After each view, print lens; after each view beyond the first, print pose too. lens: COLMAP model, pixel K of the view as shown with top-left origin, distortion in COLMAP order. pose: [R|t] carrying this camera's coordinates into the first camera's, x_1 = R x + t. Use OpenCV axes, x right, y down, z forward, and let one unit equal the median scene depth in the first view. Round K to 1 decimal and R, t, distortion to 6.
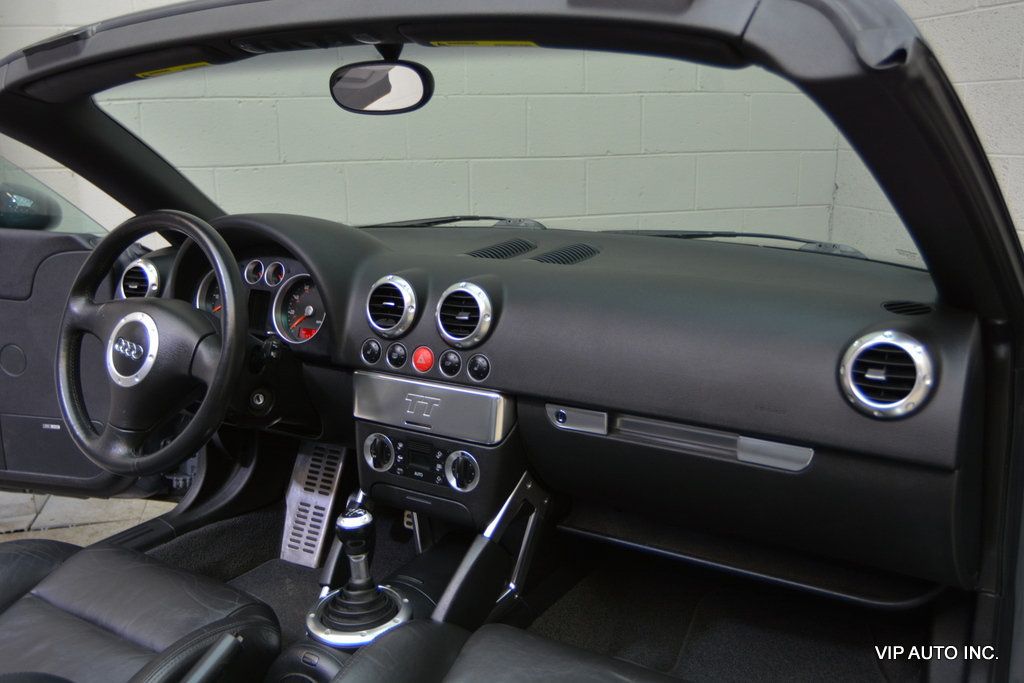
lens RADIAL K [[881.3, 0, 487.0], [0, 881.3, 341.2], [0, 0, 1]] dist [0.002786, 0.021643]
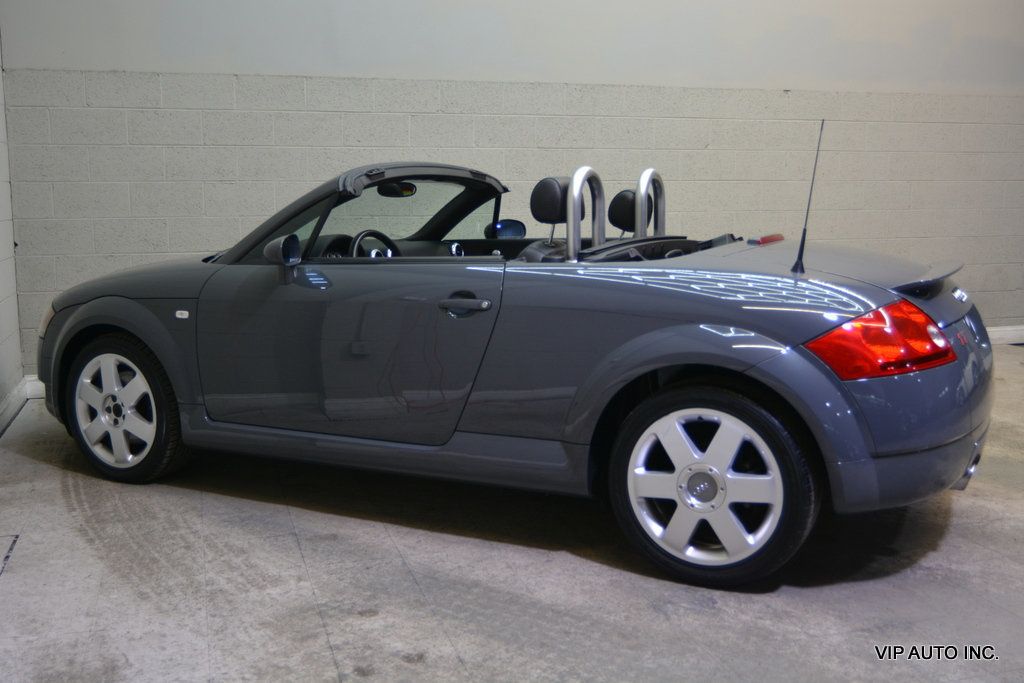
lens RADIAL K [[1017.2, 0, 508.9], [0, 1017.2, 337.5], [0, 0, 1]] dist [-0.016221, 0.006299]
pose [[-0.073850, -0.133925, 0.988236, -2.492129], [0.246110, 0.957845, 0.148198, -0.128648], [-0.966424, 0.254159, -0.037776, 0.525319]]
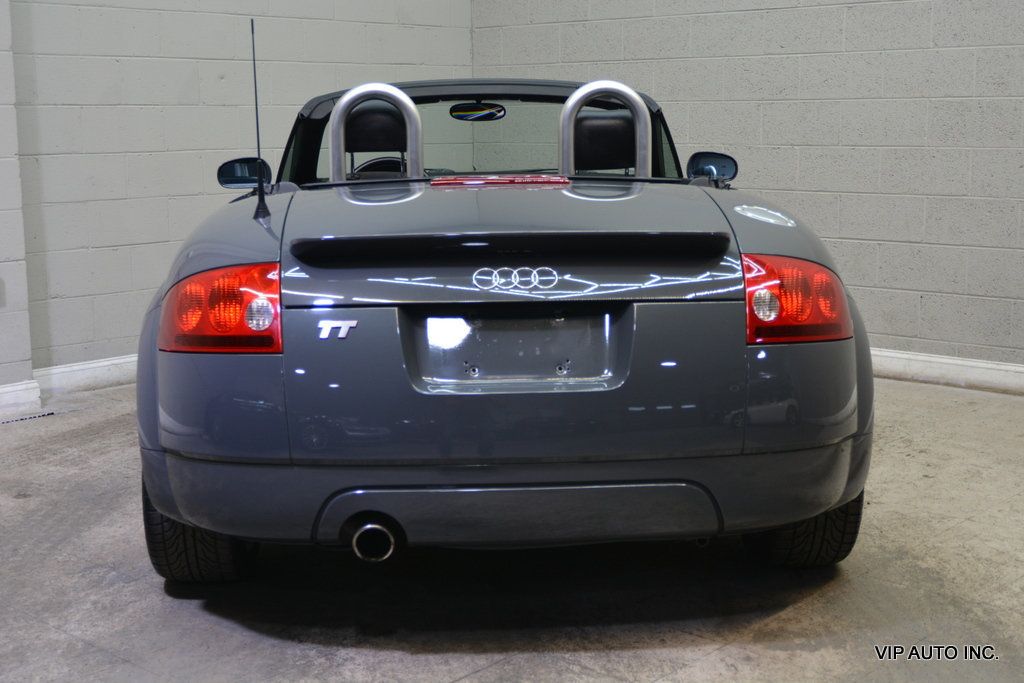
lens RADIAL K [[1367.3, 0, 515.5], [0, 1367.3, 342.0], [0, 0, 1]] dist [0.001785, -0.016798]
pose [[0.819679, -0.087263, 0.566137, -1.593044], [0.136075, 0.989700, -0.044465, 0.417467], [-0.556425, 0.113484, 0.823111, -1.647971]]
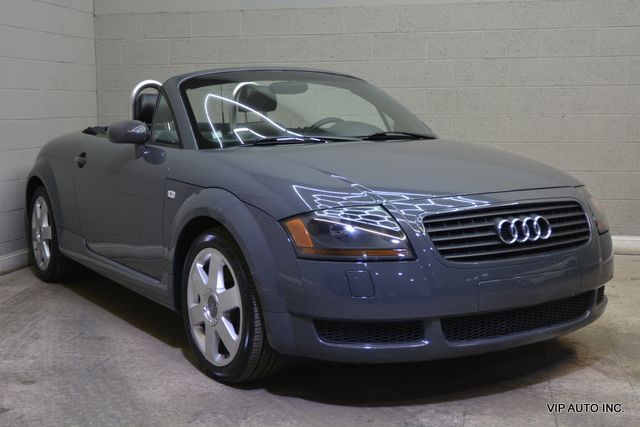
lens RADIAL K [[854.6, 0, 322.2], [0, 854.6, 213.8], [0, 0, 1]] dist [0.001785, -0.016798]
pose [[0.416500, -0.101896, 0.903407, -2.362913], [0.223129, 0.974763, 0.007074, 0.230305], [-0.881329, 0.198630, 0.428725, -0.655883]]
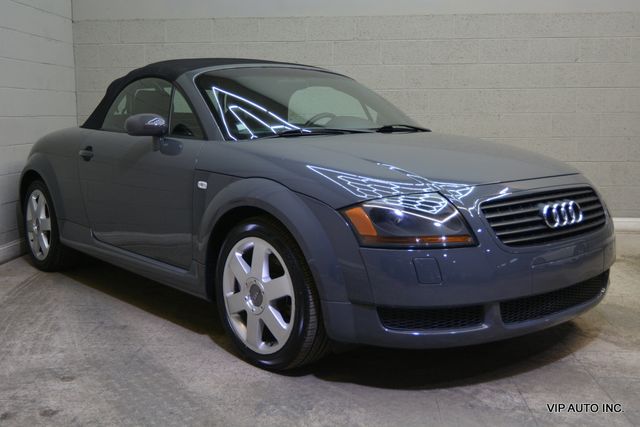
lens RADIAL K [[695.8, 0, 320.0], [0, 695.8, 213.5], [0, 0, 1]] dist [-0.011355, 0.006616]
pose [[0.288623, -0.123334, 0.949466, -2.190861], [0.234990, 0.970462, 0.054628, 0.161897], [-0.928158, 0.207348, 0.309079, -0.248261]]
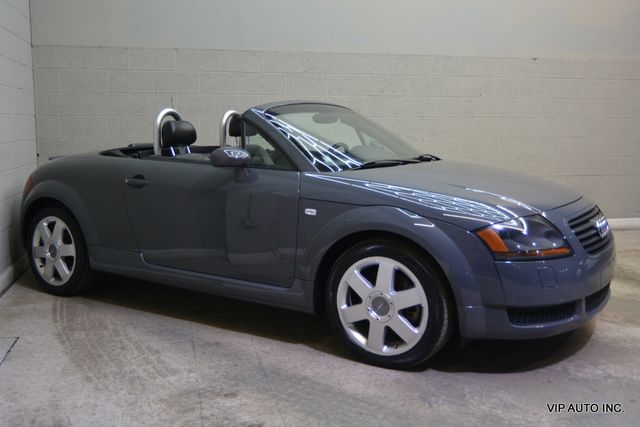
lens RADIAL K [[640.3, 0, 317.5], [0, 640.3, 212.5], [0, 0, 1]] dist [-0.011392, -0.001048]
pose [[0.001972, -0.121438, 0.992597, -2.408841], [0.242254, 0.963090, 0.117347, -0.077817], [-0.970211, 0.240230, 0.031318, 0.438700]]
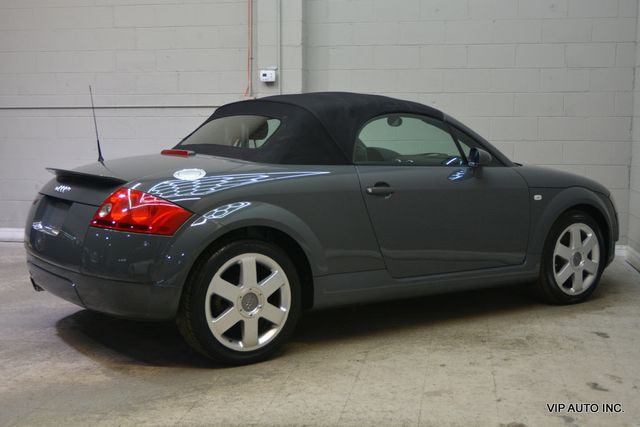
lens RADIAL K [[830.8, 0, 321.6], [0, 830.8, 215.8], [0, 0, 1]] dist [-0.003484, 0.009568]
pose [[0.920663, 0.060189, -0.385691, 0.887908], [-0.109478, 0.988201, -0.107115, 0.523586], [0.374693, 0.140842, 0.916389, -2.239235]]
